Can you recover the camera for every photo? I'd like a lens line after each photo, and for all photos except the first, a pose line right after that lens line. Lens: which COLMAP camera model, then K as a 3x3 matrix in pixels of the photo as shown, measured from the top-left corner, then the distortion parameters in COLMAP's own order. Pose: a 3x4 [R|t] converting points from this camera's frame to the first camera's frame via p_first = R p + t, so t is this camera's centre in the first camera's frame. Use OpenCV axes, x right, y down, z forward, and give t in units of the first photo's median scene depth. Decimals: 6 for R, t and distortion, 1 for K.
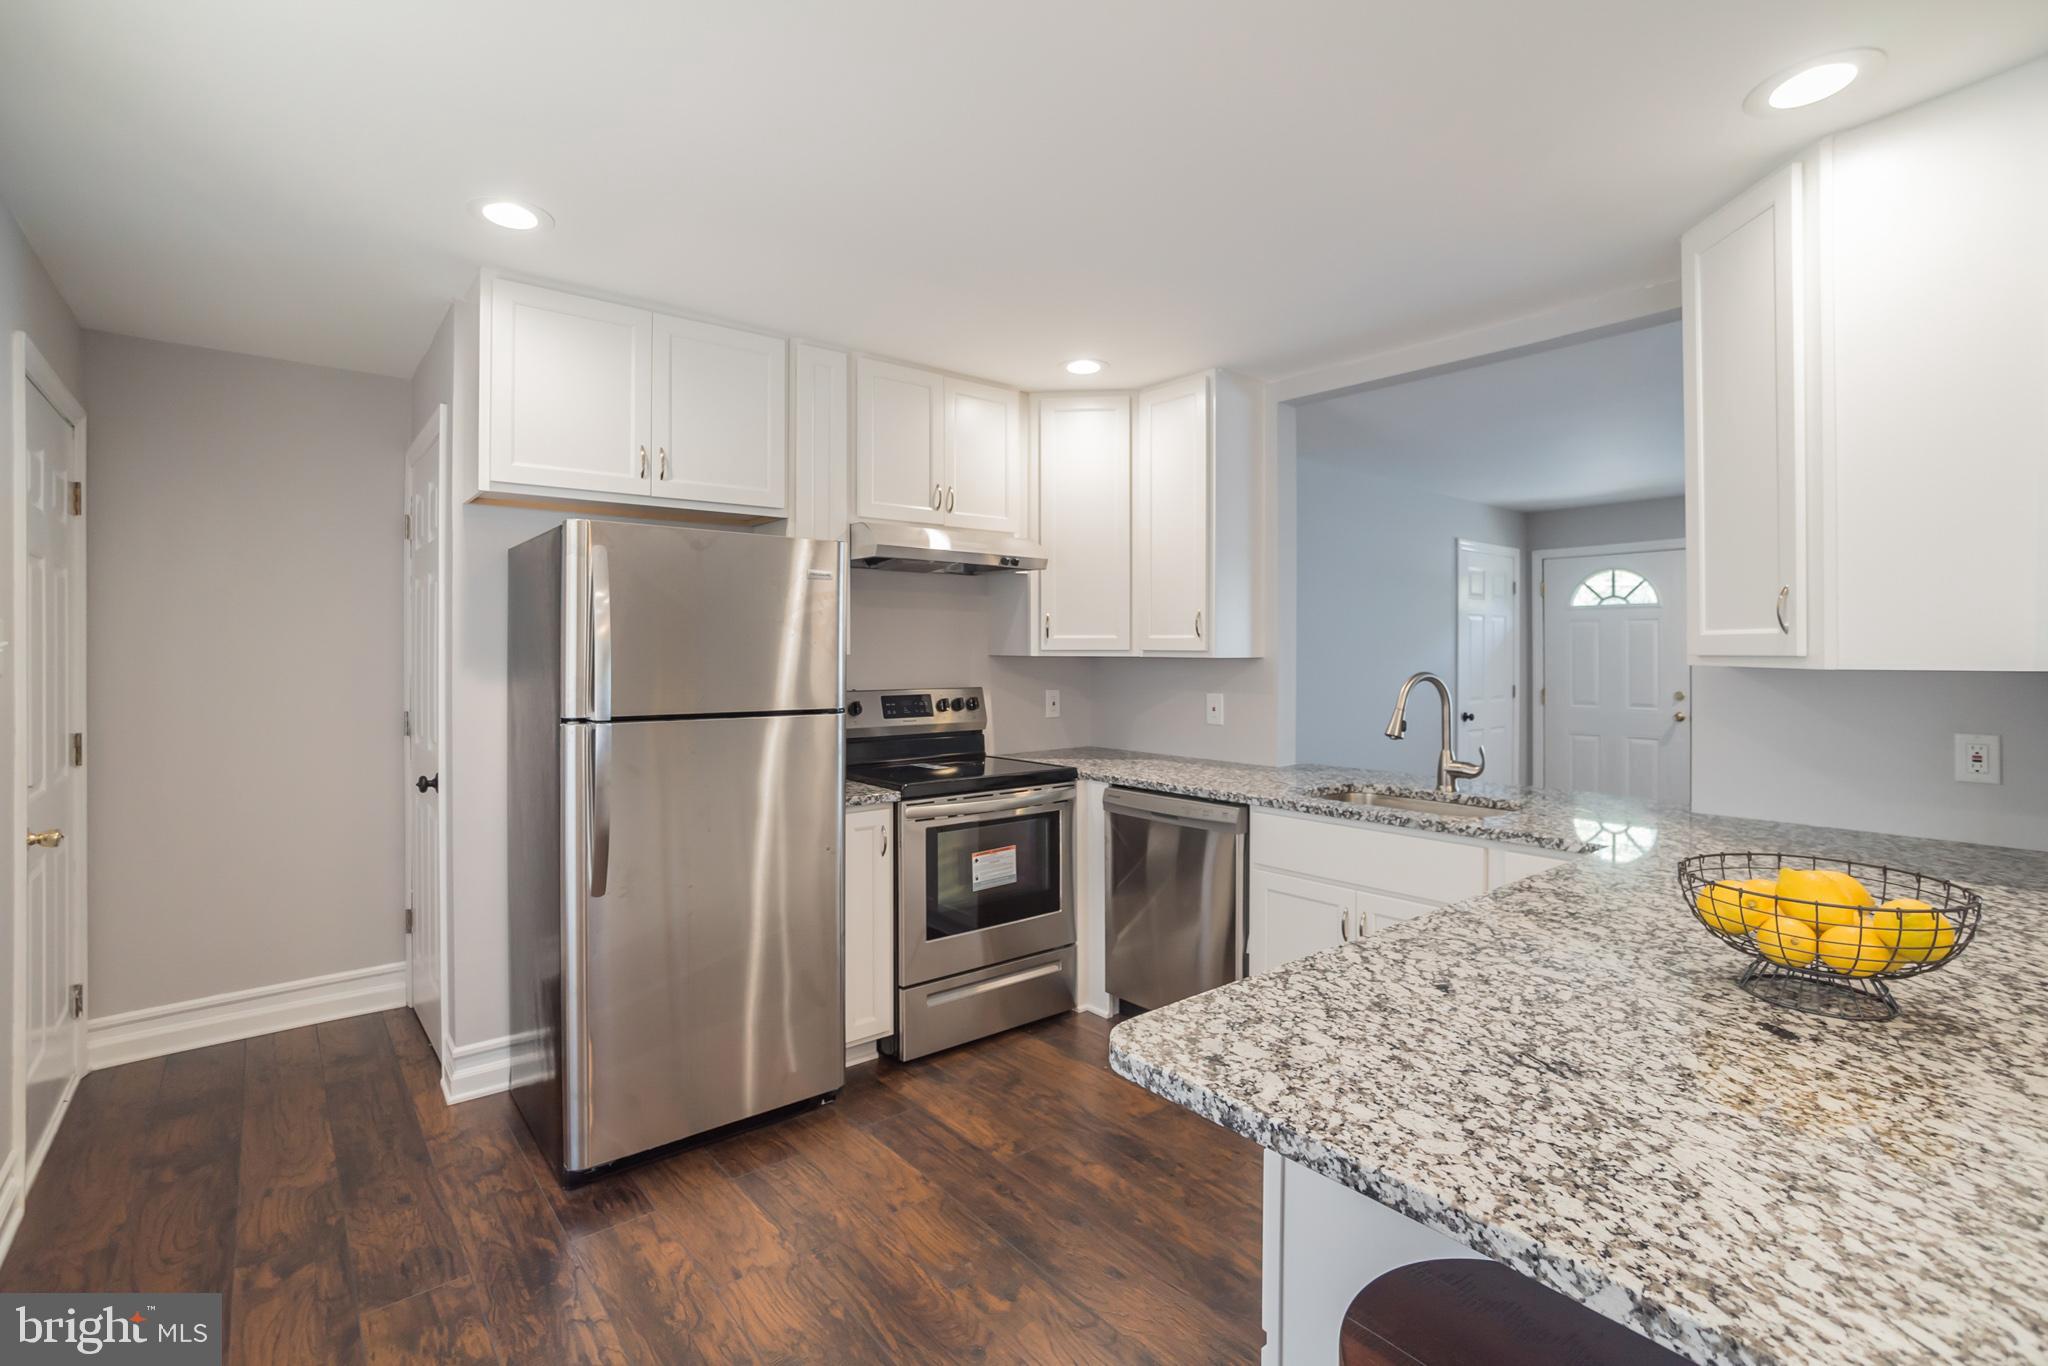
lens RADIAL K [[899.6, 0, 1021.6], [0, 899.6, 662.9], [0, 0, 1]] dist [0.000913, -0.000789]
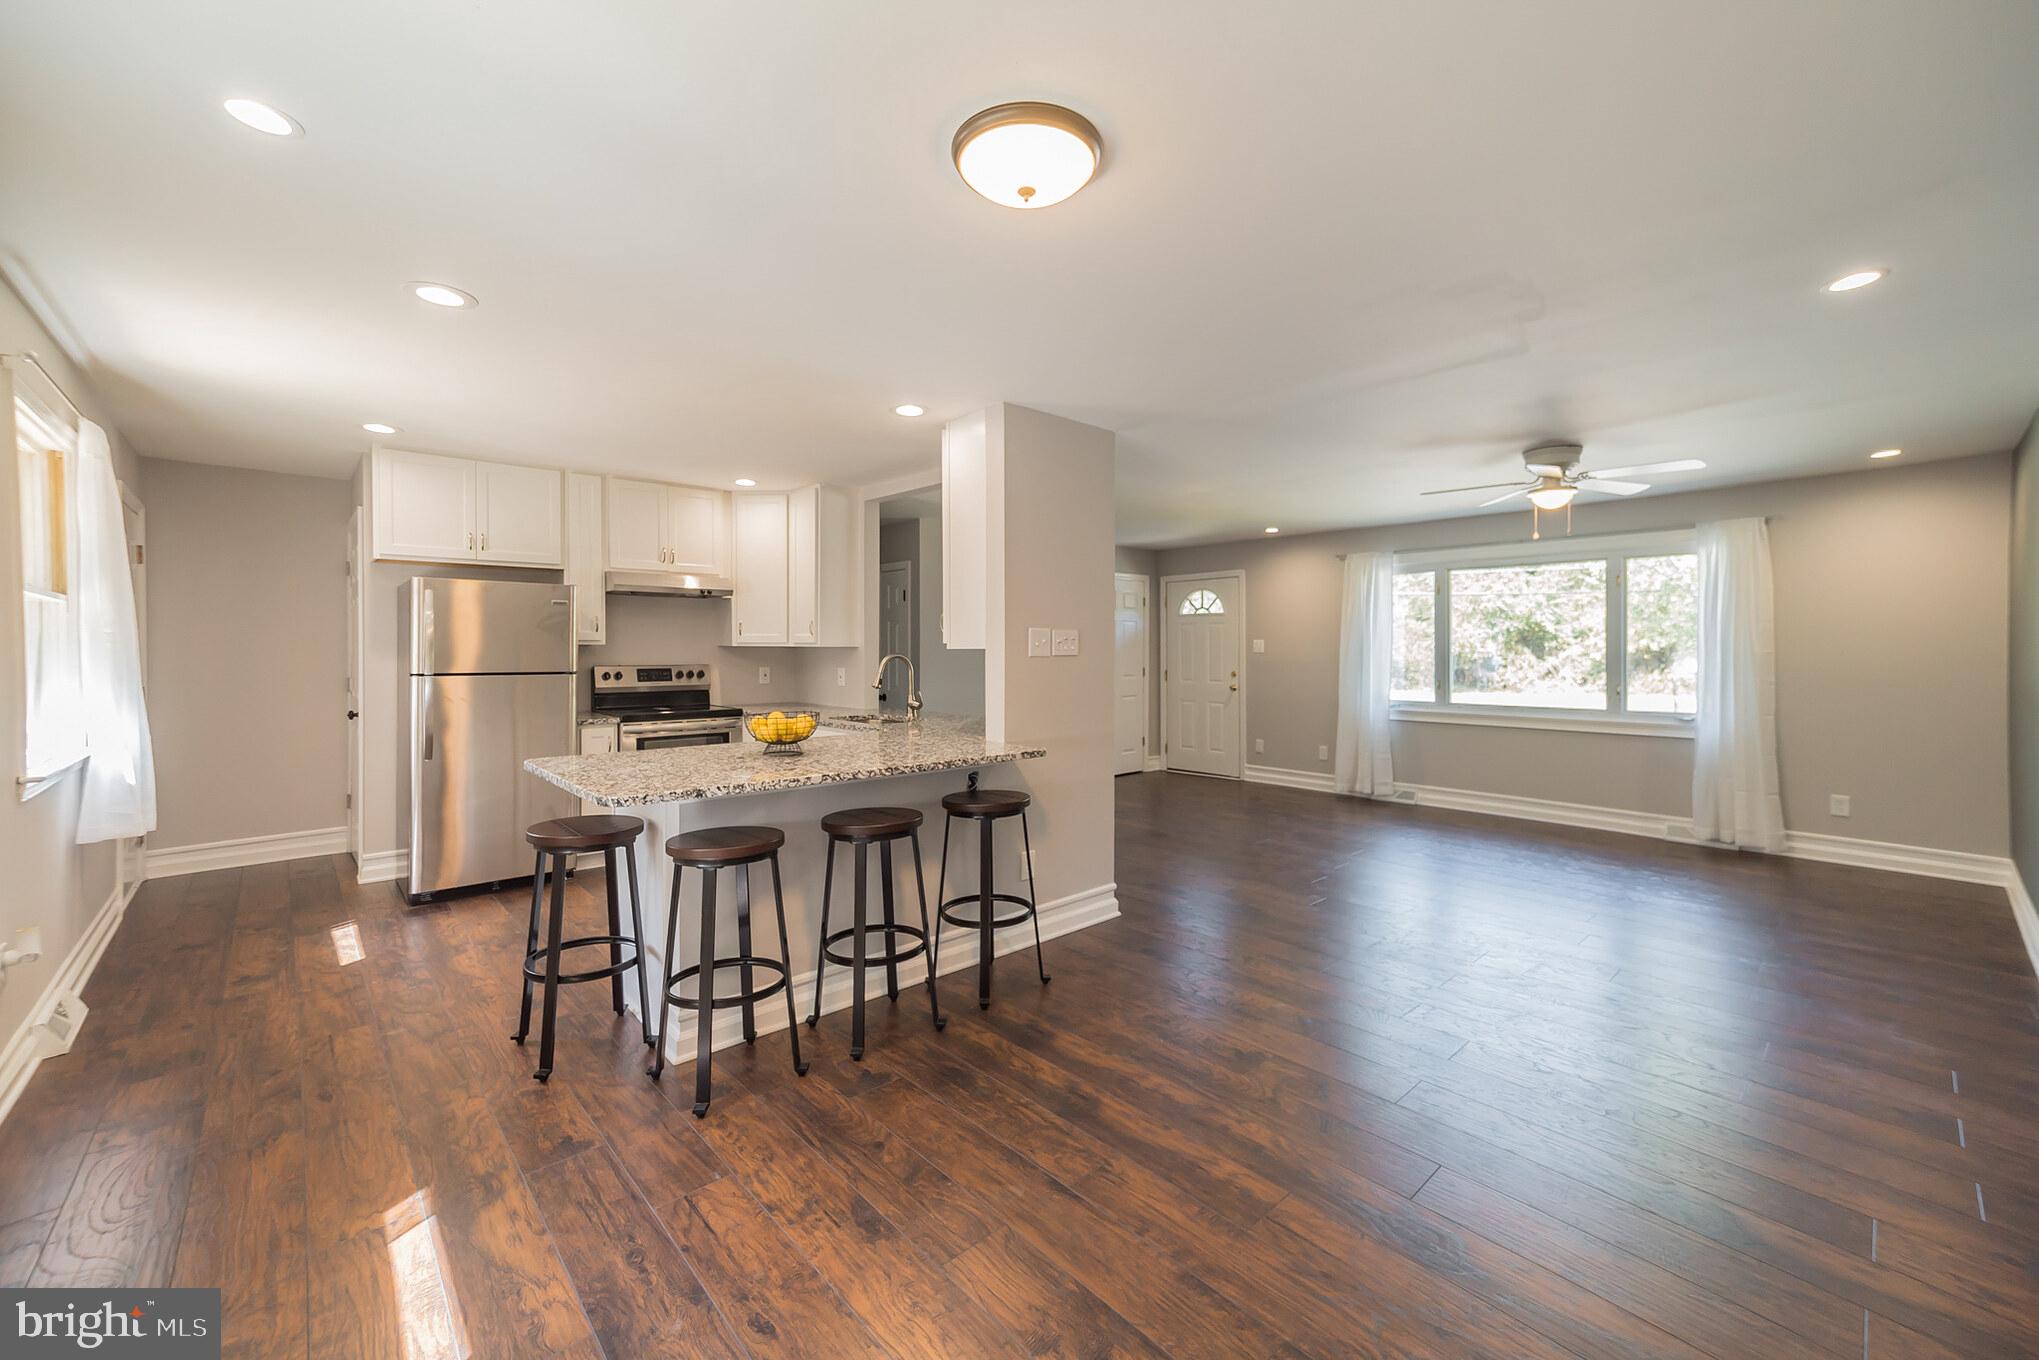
lens RADIAL K [[799.5, 0, 1005.1], [0, 799.5, 658.7], [0, 0, 1]] dist [0.025362, 0.001592]
pose [[0.999490, 0.001485, 0.031902, 0.580566], [-0.001555, 0.999996, 0.002168, 0.015027], [-0.031899, -0.002217, 0.999489, -0.655438]]
